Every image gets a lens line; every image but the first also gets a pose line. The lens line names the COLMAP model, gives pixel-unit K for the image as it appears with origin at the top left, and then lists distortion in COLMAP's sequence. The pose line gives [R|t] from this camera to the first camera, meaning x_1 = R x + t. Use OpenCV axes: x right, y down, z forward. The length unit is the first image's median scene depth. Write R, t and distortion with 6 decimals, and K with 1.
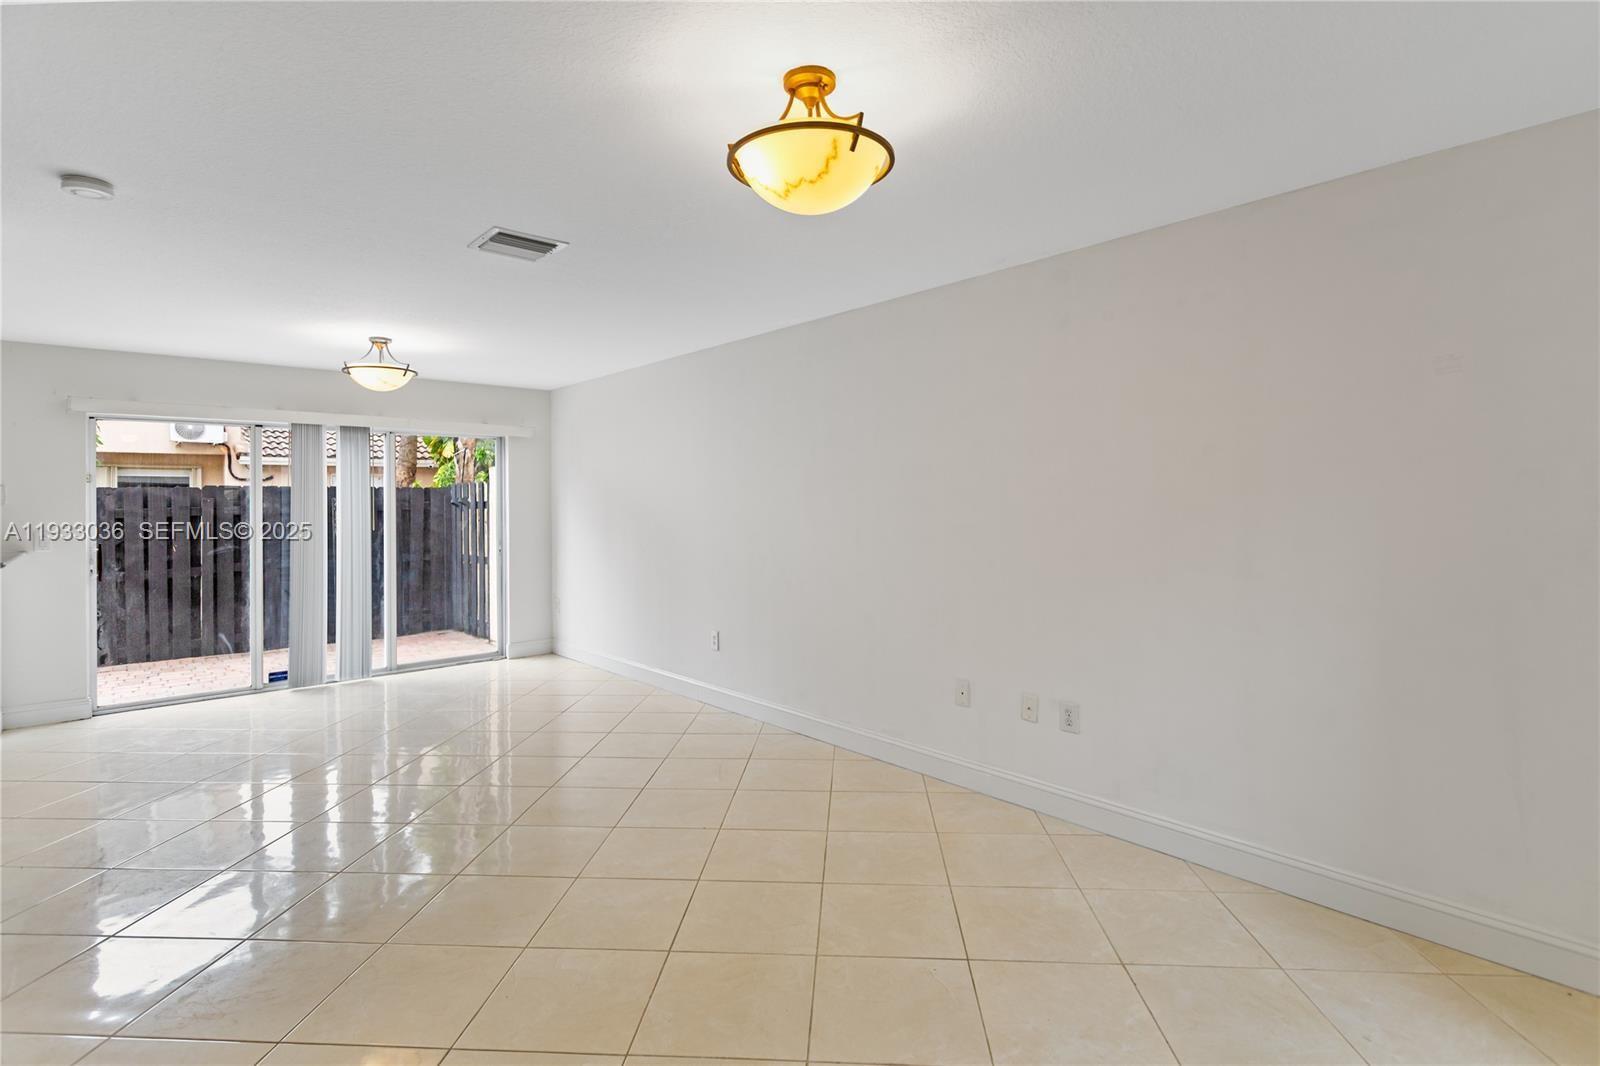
lens RADIAL K [[788.3, 0, 803.5], [0, 788.3, 482.6], [0, 0, 1]] dist [0.000704, 0.000135]
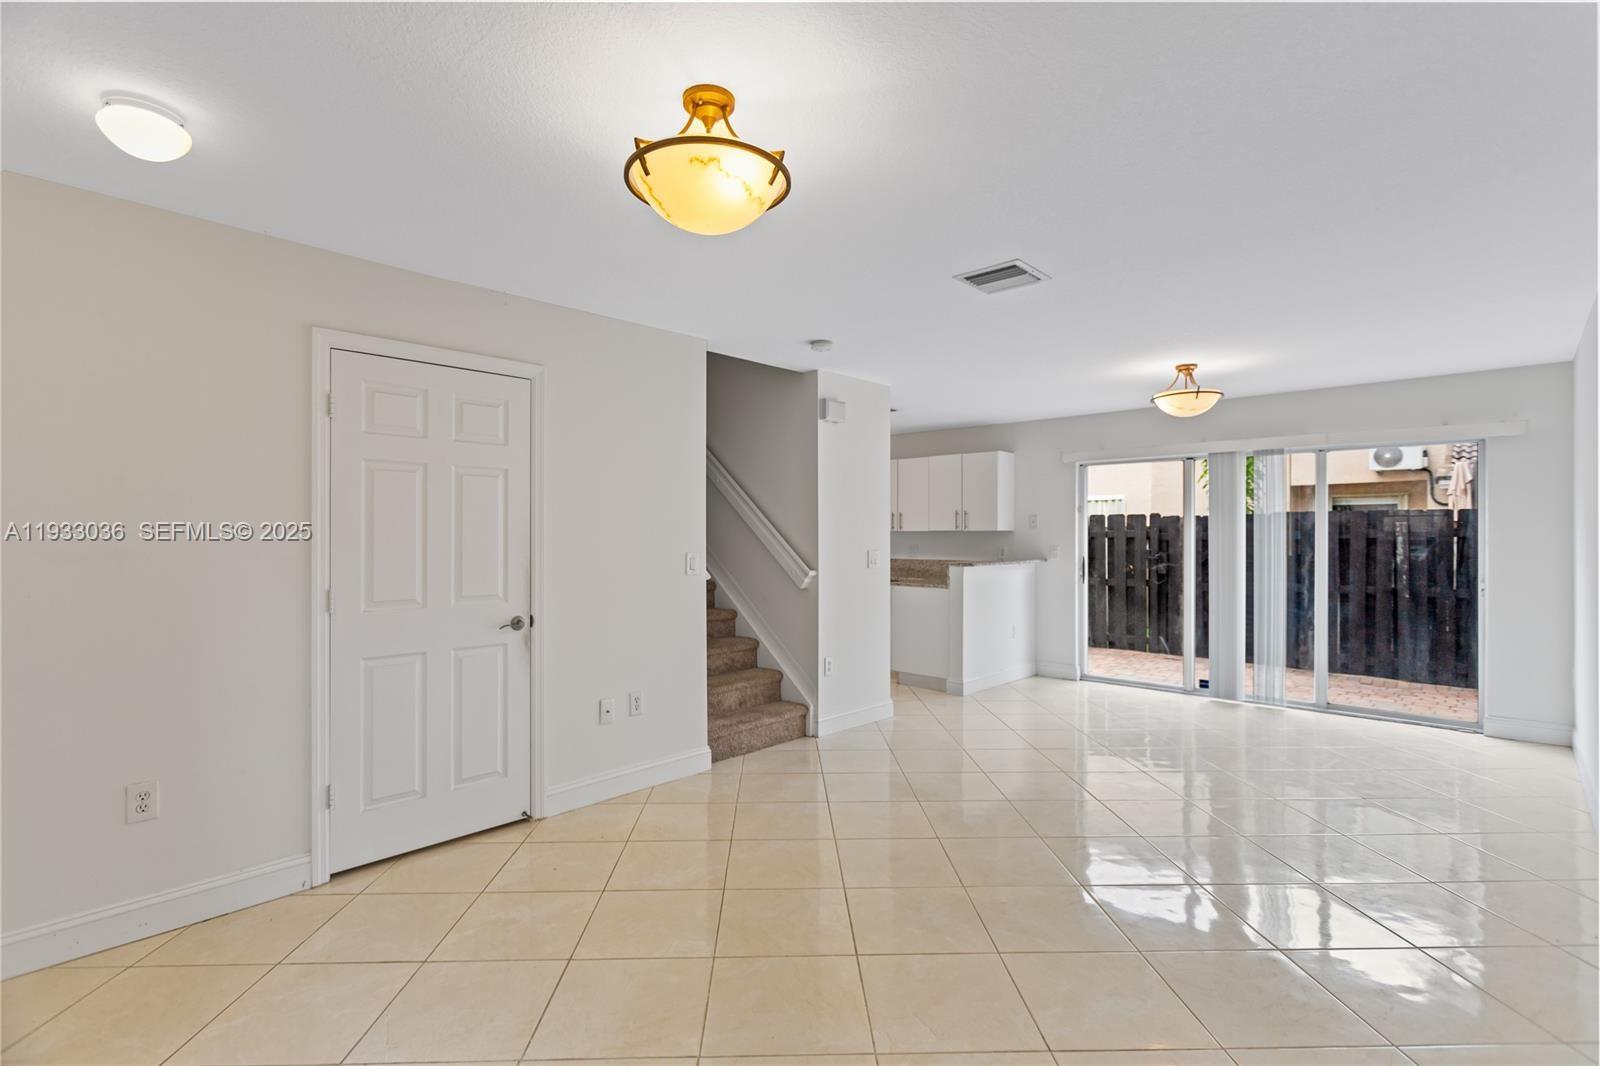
lens RADIAL K [[757.7, 0, 799.2], [0, 757.7, 540.7], [0, 0, 1]] dist [0.003633, 0.000539]
pose [[0.086996, 0.017118, -0.996062, 0.318435], [0.021624, 0.999584, 0.019068, 0.012007], [0.995974, -0.023197, 0.086590, 0.324748]]
